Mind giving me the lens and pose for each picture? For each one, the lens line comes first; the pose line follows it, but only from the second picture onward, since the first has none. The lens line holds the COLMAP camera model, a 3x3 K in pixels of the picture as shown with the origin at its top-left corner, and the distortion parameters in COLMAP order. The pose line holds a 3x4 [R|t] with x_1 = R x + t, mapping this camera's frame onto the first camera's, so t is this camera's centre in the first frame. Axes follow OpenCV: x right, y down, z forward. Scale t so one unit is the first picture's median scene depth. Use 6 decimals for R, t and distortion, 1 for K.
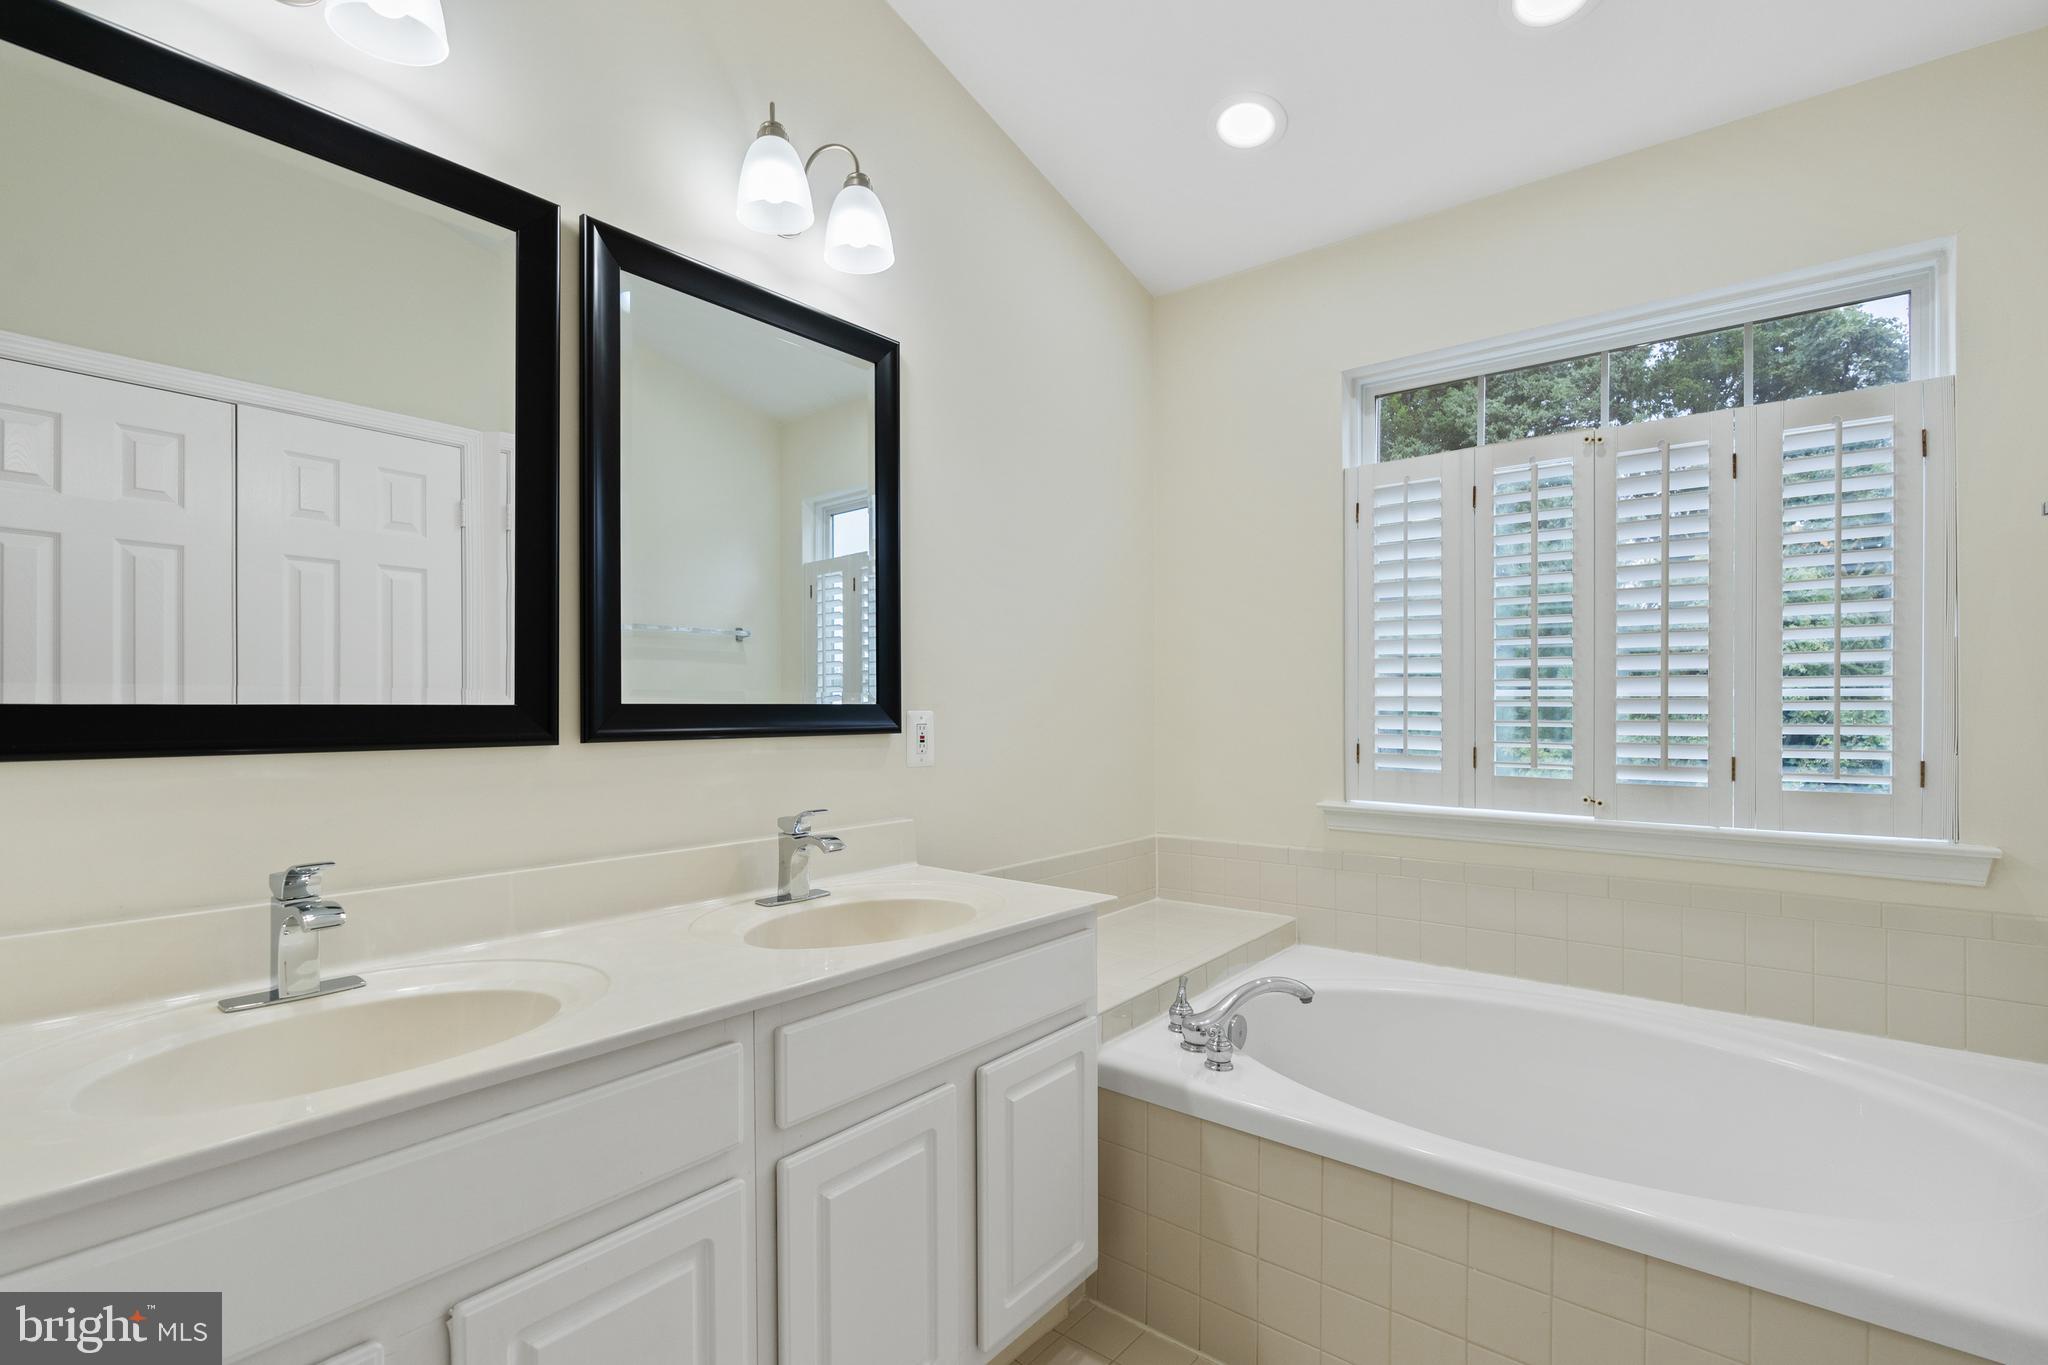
lens RADIAL K [[964.7, 0, 1022.9], [0, 964.7, 716.1], [0, 0, 1]] dist [-0.002817, 0.000235]
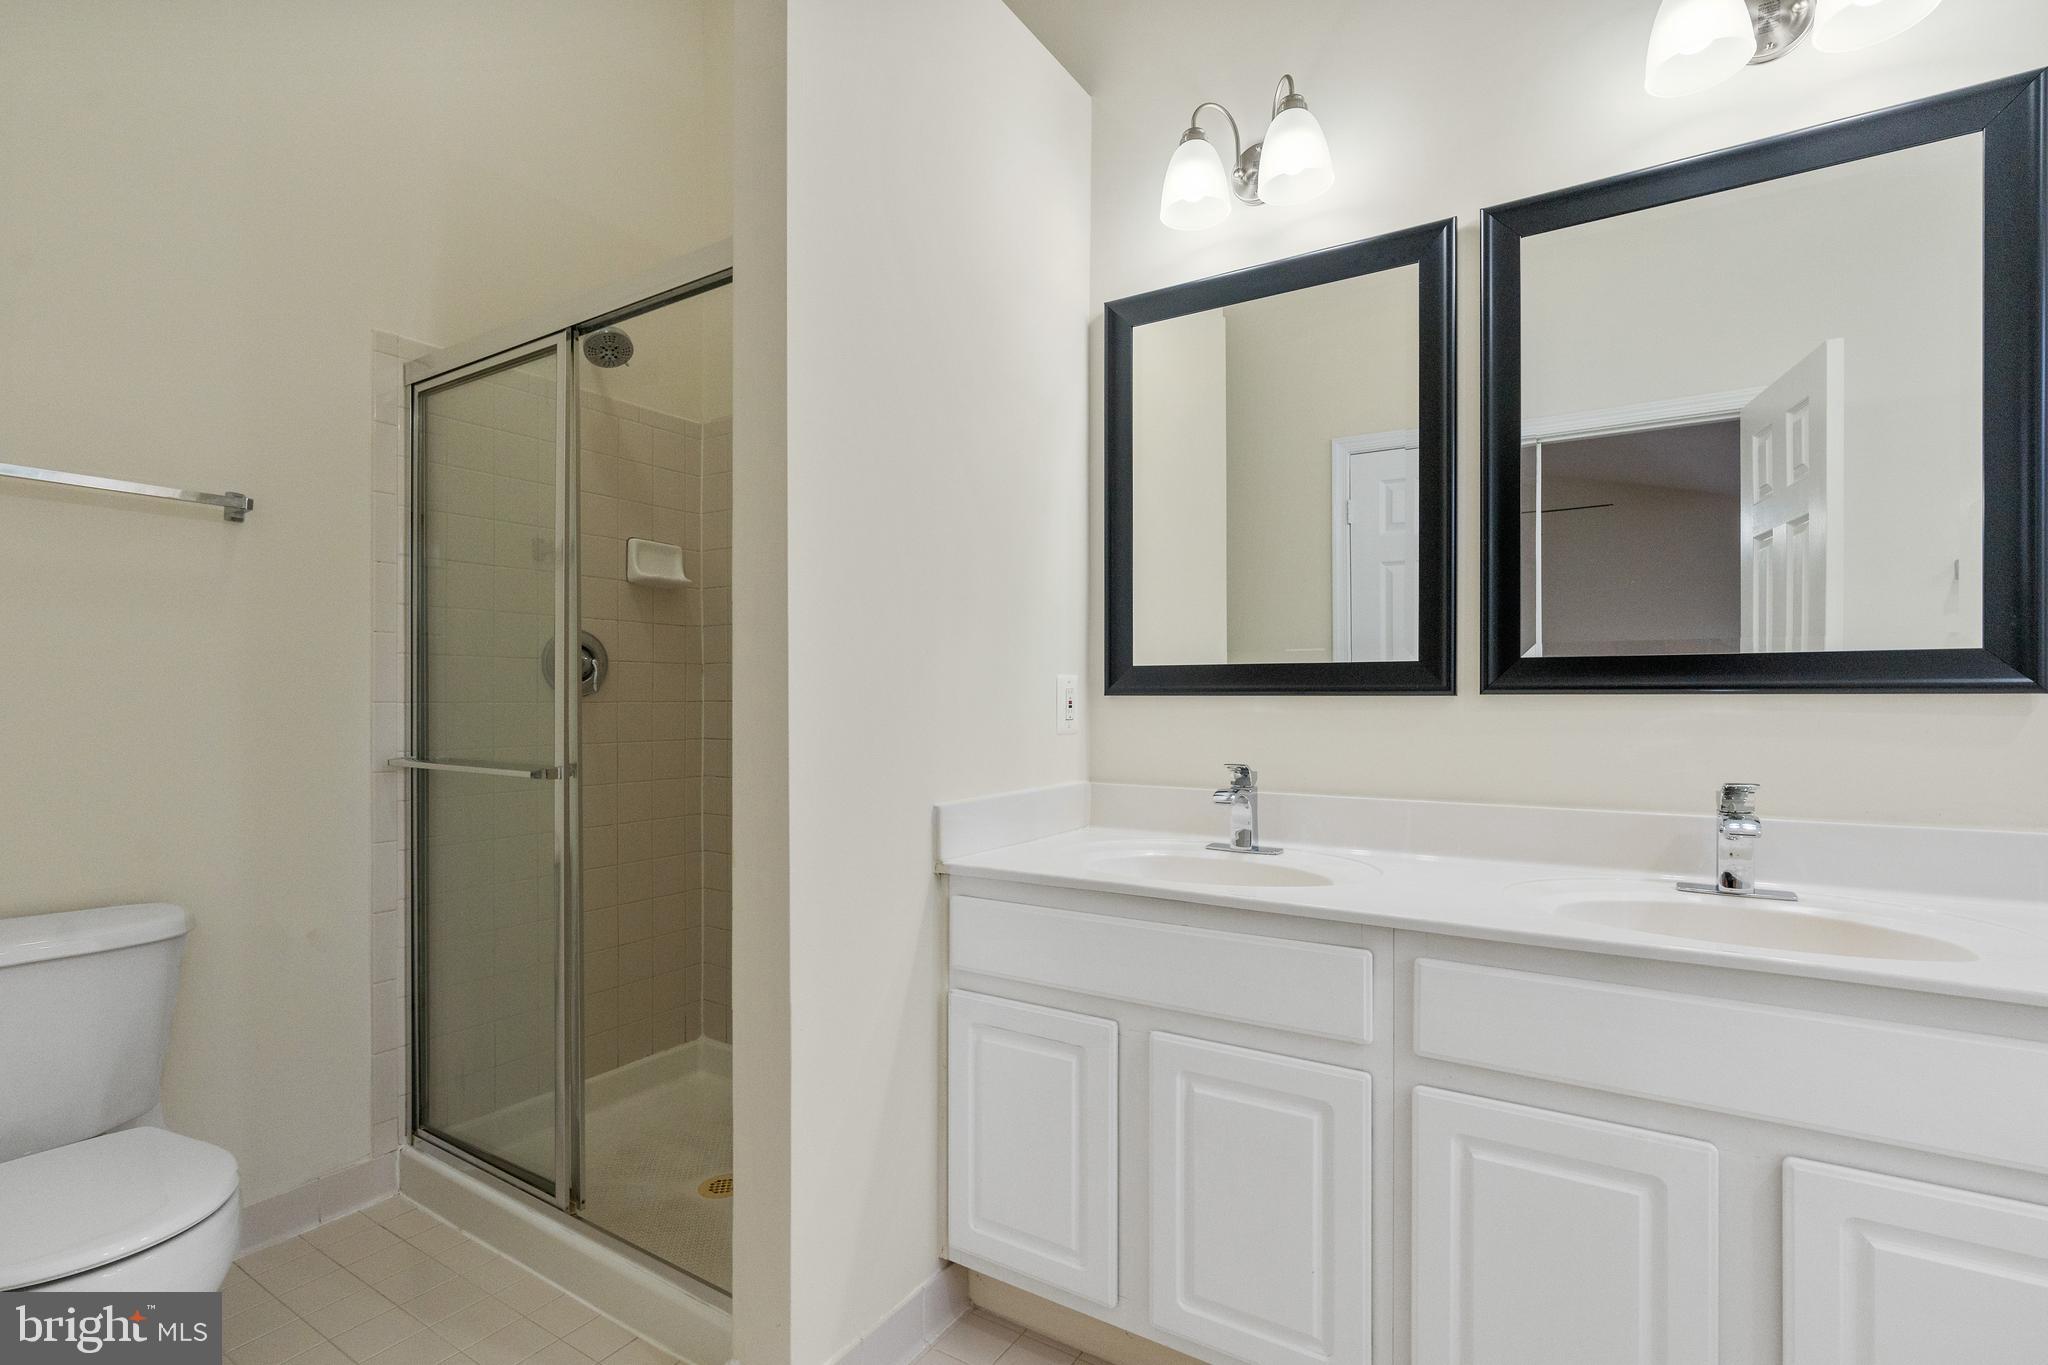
lens RADIAL K [[964.7, 0, 1022.9], [0, 964.7, 716.1], [0, 0, 1]] dist [-0.002817, 0.000235]
pose [[0.120124, 0.049408, -0.991529, 0.616729], [0.004747, 0.998721, 0.050341, -0.006282], [0.992748, -0.010754, 0.119736, 0.366775]]
